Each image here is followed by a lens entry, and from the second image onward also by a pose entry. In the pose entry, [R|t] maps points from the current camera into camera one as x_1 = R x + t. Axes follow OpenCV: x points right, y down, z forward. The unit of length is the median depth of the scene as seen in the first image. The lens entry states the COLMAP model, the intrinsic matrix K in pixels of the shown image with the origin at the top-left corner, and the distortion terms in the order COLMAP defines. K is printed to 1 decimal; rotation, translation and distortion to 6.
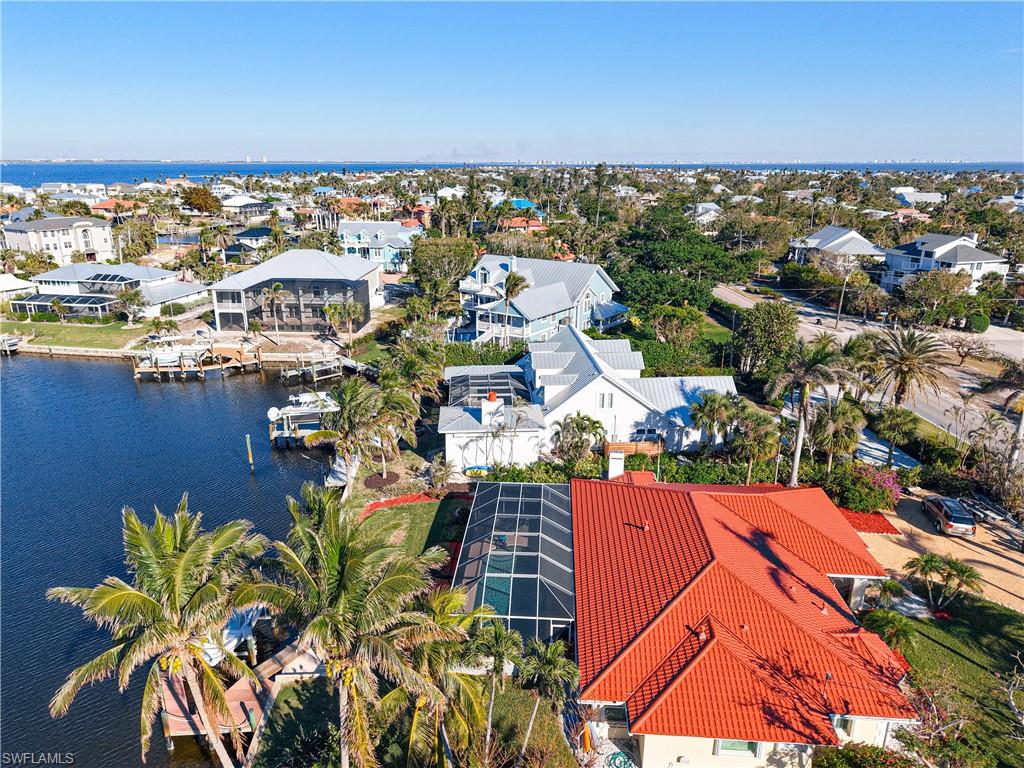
lens RADIAL K [[685.9, 0, 512.0], [0, 685.9, 384.0], [0, 0, 1]] dist [0.010763, -0.000331]
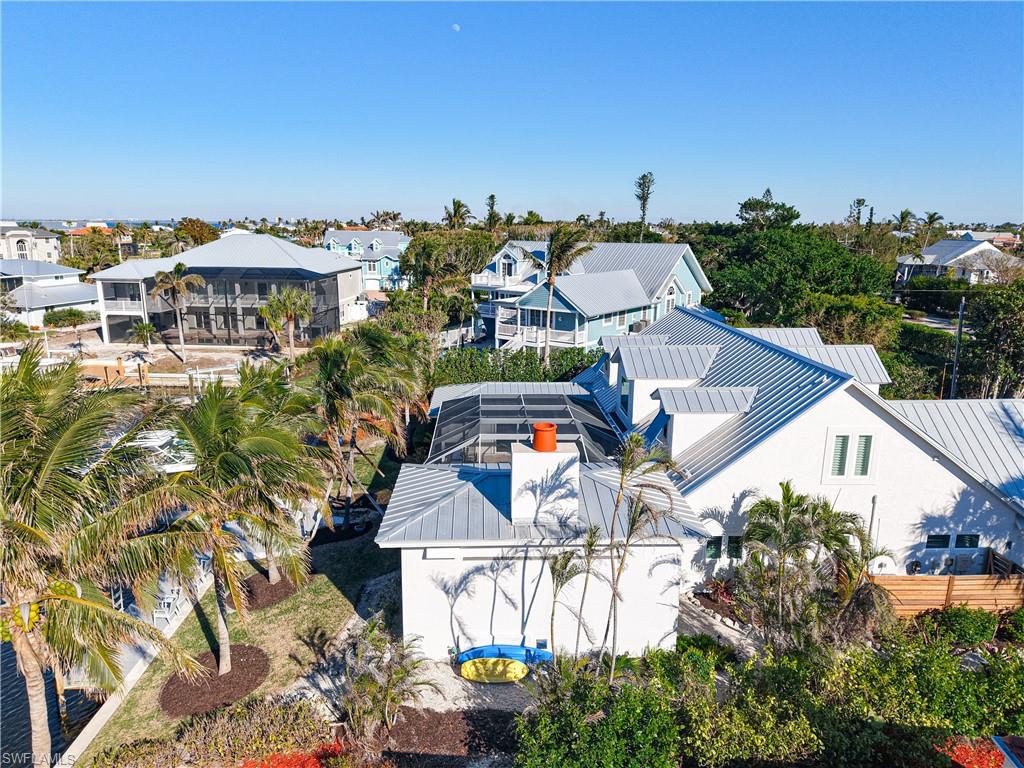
lens RADIAL K [[685.9, 0, 512.0], [0, 685.9, 384.0], [0, 0, 1]] dist [0.010763, -0.000331]
pose [[0.999616, 0.012134, -0.024931, -0.029396], [-0.014135, 0.996555, -0.081715, 0.016270], [0.023854, 0.082036, 0.996344, 0.539662]]
